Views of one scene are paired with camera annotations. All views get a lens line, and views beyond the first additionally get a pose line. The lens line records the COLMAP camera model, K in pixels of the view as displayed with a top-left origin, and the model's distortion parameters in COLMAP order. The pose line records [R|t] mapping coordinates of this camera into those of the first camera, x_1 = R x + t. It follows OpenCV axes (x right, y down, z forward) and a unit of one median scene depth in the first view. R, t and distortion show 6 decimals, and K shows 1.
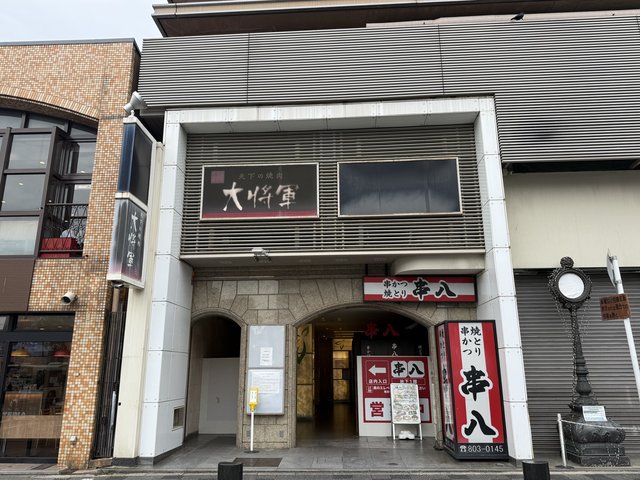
lens RADIAL K [[450.1, 0, 318.4], [0, 450.1, 239.6], [0, 0, 1]] dist [0.018996, -0.007774]
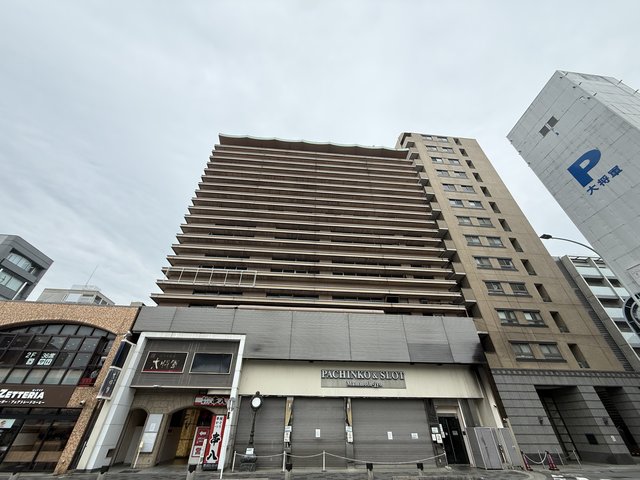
lens RADIAL K [[253.0, 0, 316.8], [0, 253.0, 237.9], [0, 0, 1]] dist [0.001697, 0.001053]
pose [[0.989195, 0.099784, 0.107411, 0.646634], [-0.051468, 0.922366, -0.382873, -0.292472], [-0.137277, 0.373208, 0.917535, -1.085365]]
